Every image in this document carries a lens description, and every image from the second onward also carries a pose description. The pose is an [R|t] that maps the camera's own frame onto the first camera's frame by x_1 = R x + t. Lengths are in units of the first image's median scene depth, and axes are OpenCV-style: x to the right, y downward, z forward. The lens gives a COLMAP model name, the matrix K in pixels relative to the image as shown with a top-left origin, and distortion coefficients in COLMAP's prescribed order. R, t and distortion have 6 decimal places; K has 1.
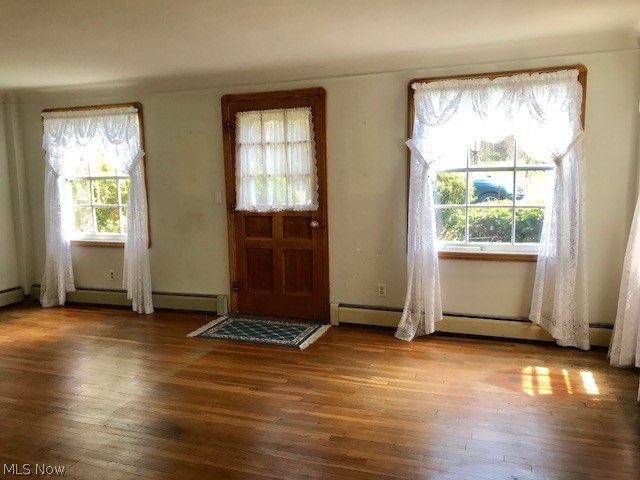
lens RADIAL K [[515.9, 0, 315.3], [0, 515.9, 239.9], [0, 0, 1]] dist [-0.053257, -0.008677]
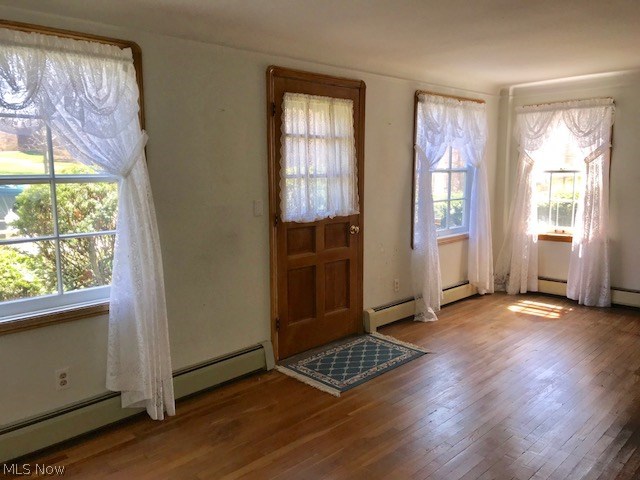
lens RADIAL K [[515.9, 0, 315.9], [0, 515.9, 239.3], [0, 0, 1]] dist [-0.053257, -0.008677]
pose [[0.432962, -0.099816, 0.895868, -0.850645], [0.130256, 0.990347, 0.047392, -0.064399], [-0.891951, 0.096174, 0.441785, 0.660915]]
